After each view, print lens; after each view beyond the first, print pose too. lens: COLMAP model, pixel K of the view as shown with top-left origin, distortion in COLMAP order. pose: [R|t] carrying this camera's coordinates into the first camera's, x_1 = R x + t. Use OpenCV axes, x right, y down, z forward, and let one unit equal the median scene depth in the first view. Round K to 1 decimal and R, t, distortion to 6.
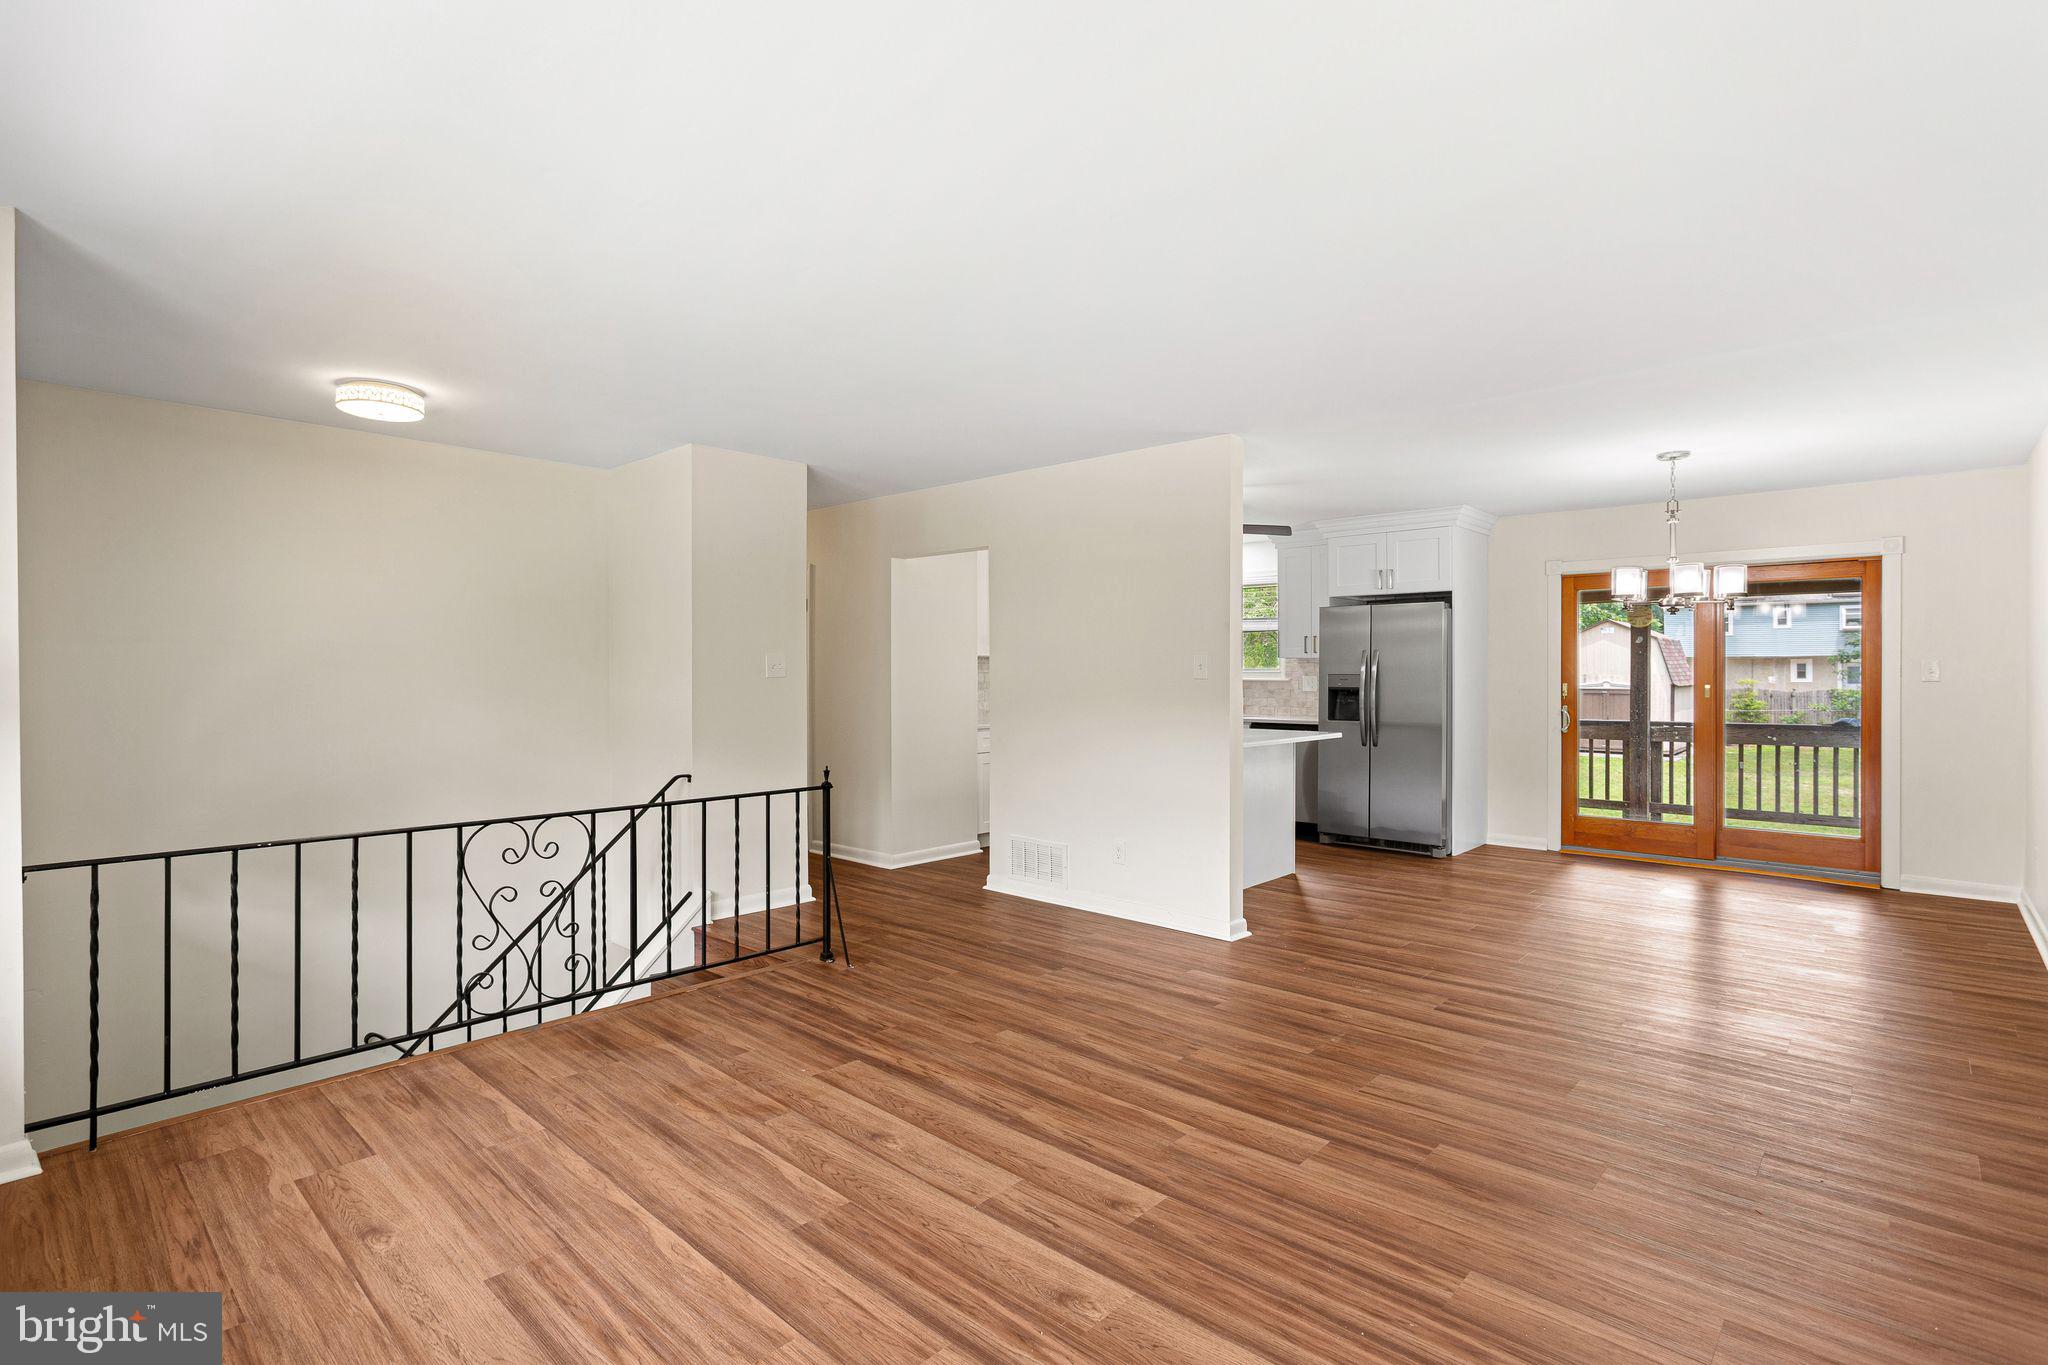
lens RADIAL K [[963.5, 0, 1016.6], [0, 963.5, 674.1], [0, 0, 1]] dist [0.000244, 0.000838]
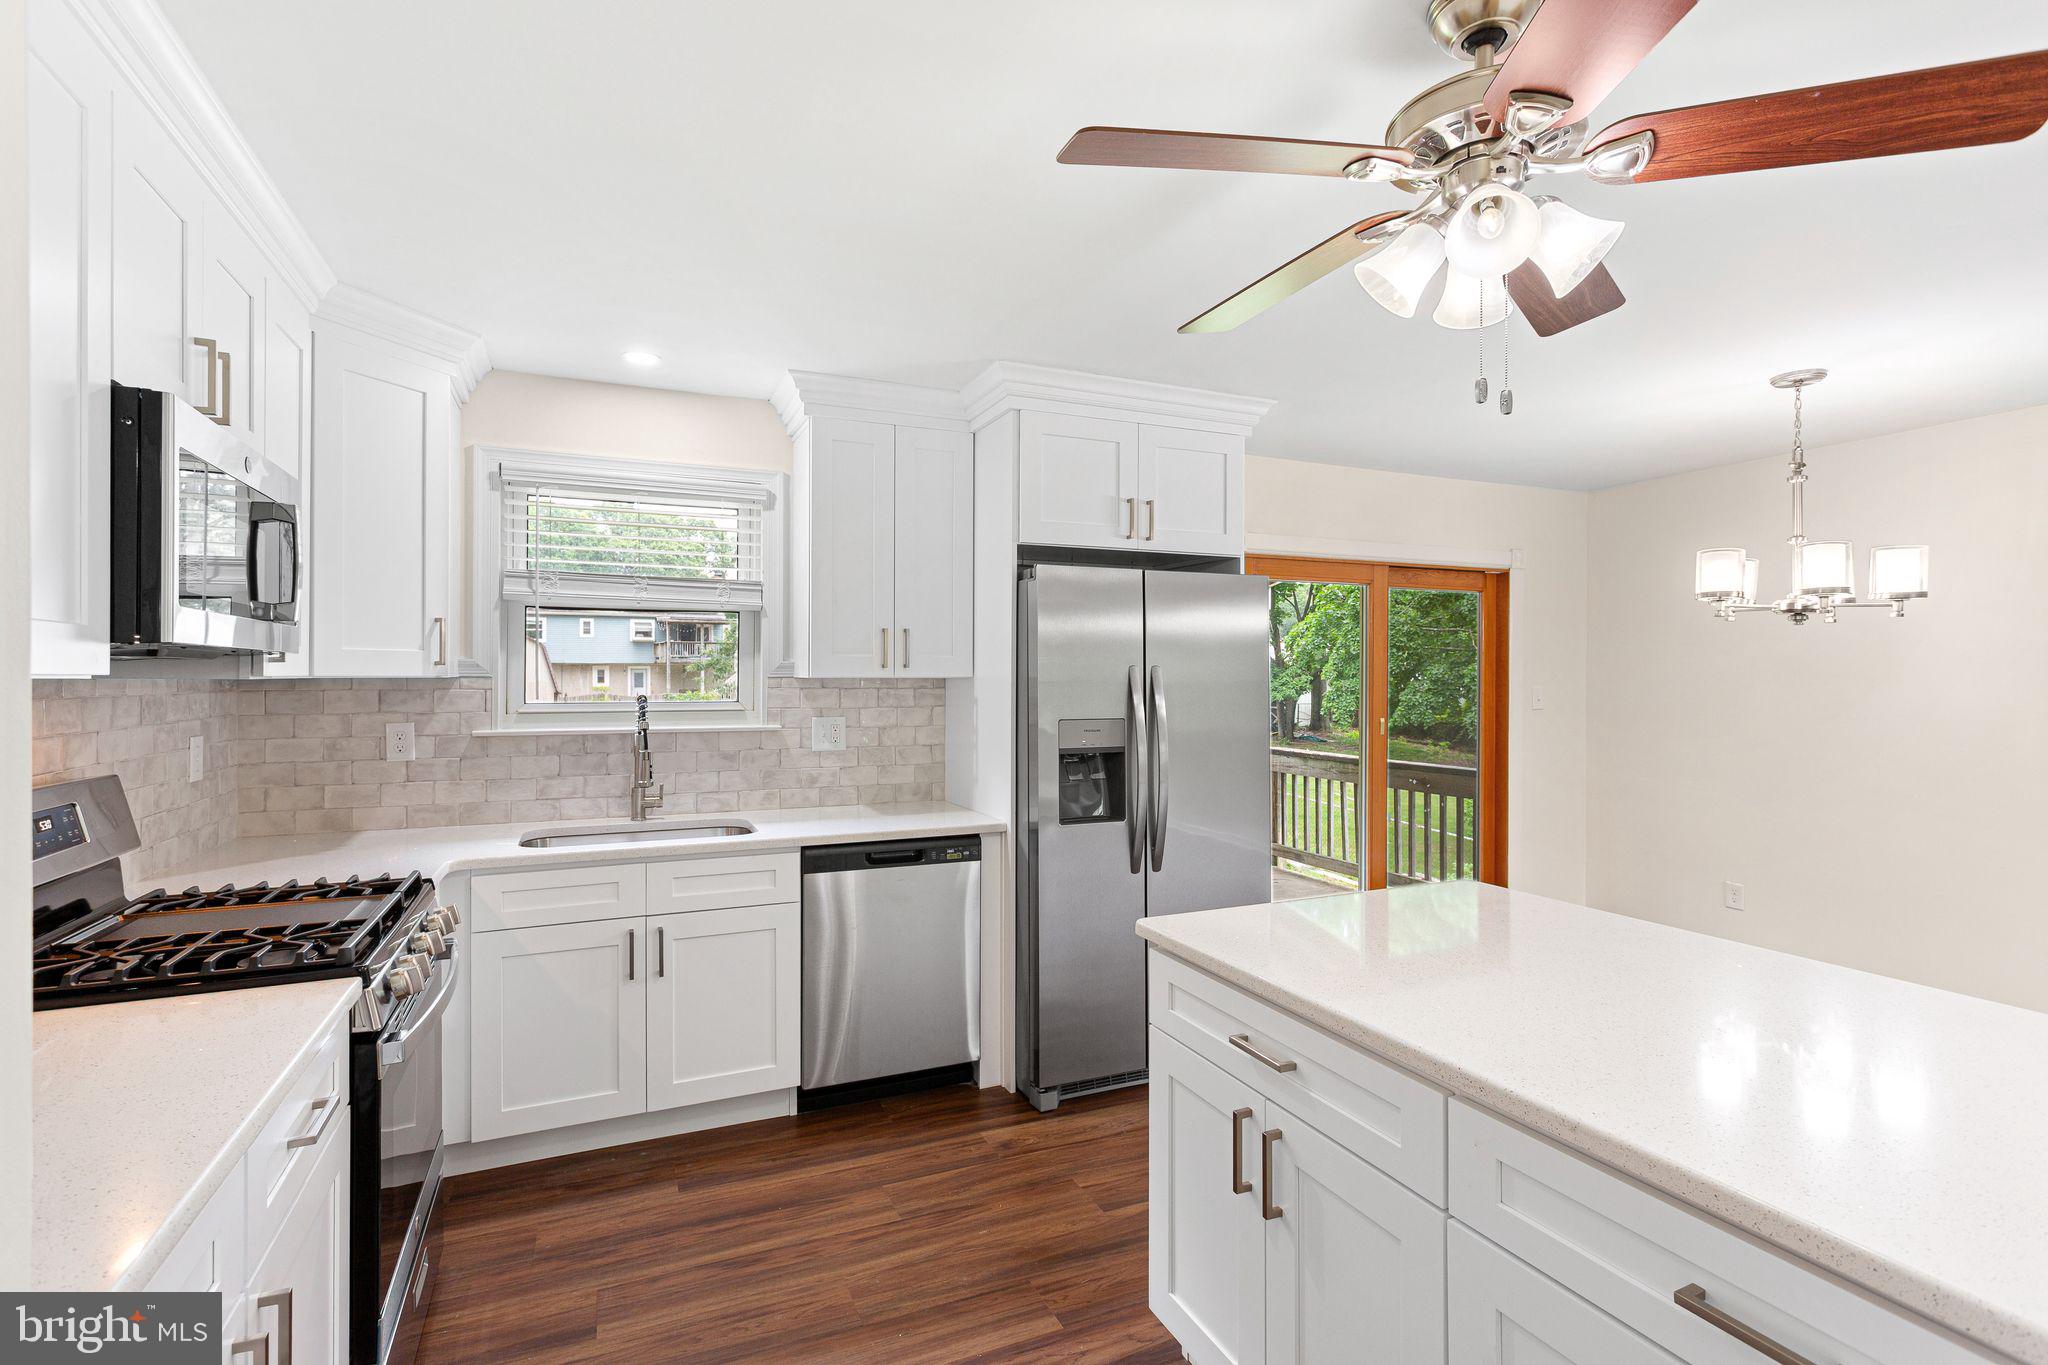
lens RADIAL K [[963.5, 0, 1016.6], [0, 963.5, 674.1], [0, 0, 1]] dist [0.000244, 0.000838]
pose [[0.401737, 0.001744, 0.915753, -0.077103], [0.001108, 0.999997, -0.002391, -0.018680], [-0.915754, 0.001975, 0.401734, 0.833556]]
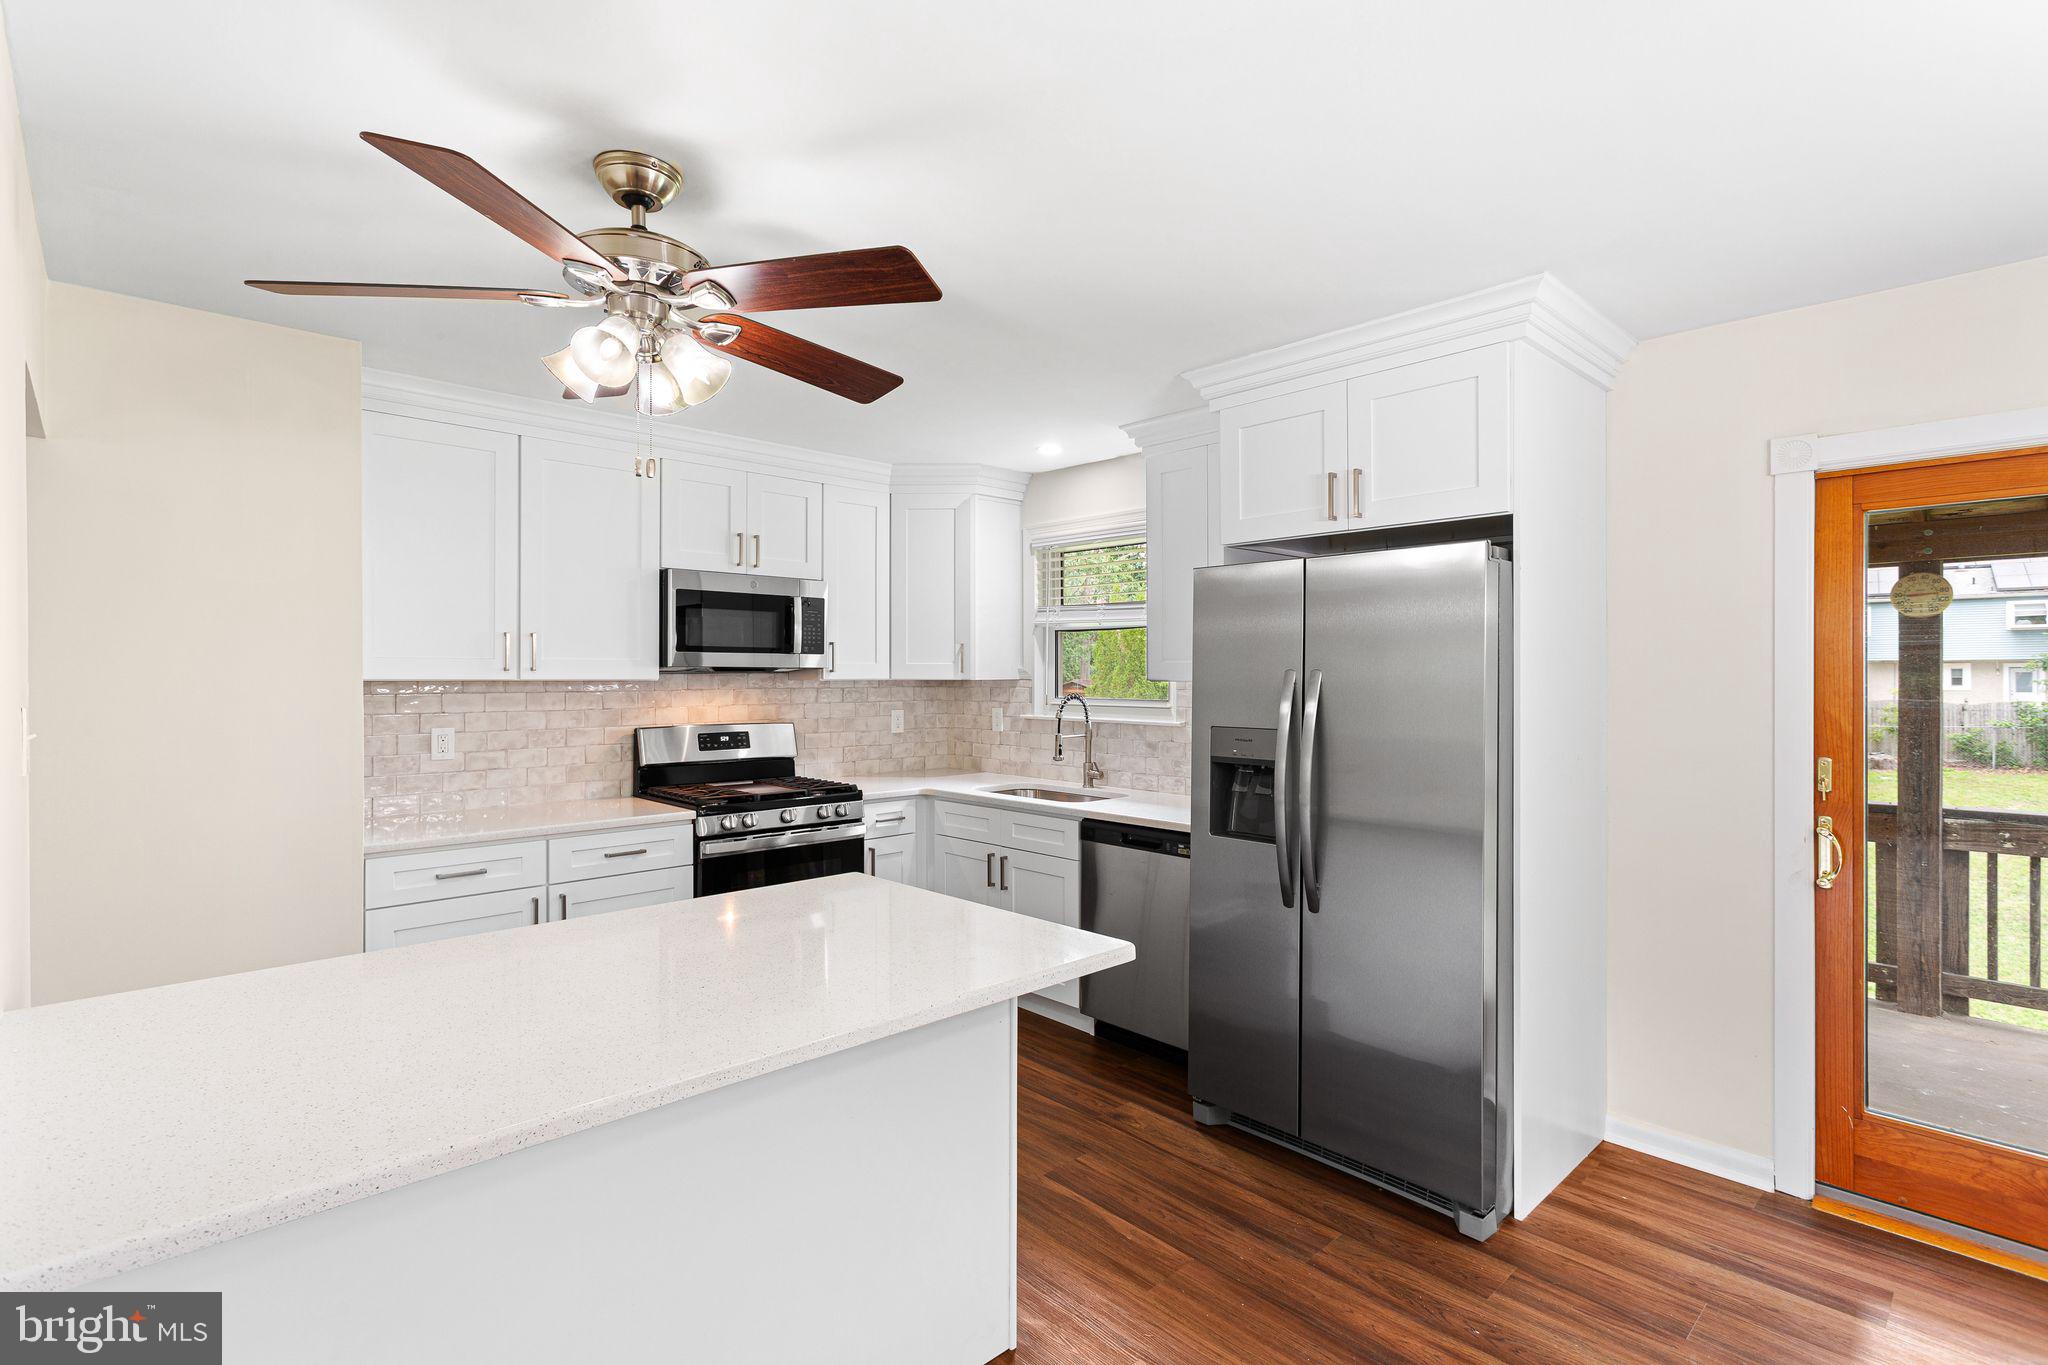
lens RADIAL K [[963.5, 0, 1016.6], [0, 963.5, 674.1], [0, 0, 1]] dist [0.000244, 0.000838]
pose [[0.997408, 0.001003, -0.071950, 0.266222], [-0.001162, 0.999997, -0.002169, -0.020940], [0.071948, 0.002247, 0.997406, 0.569754]]
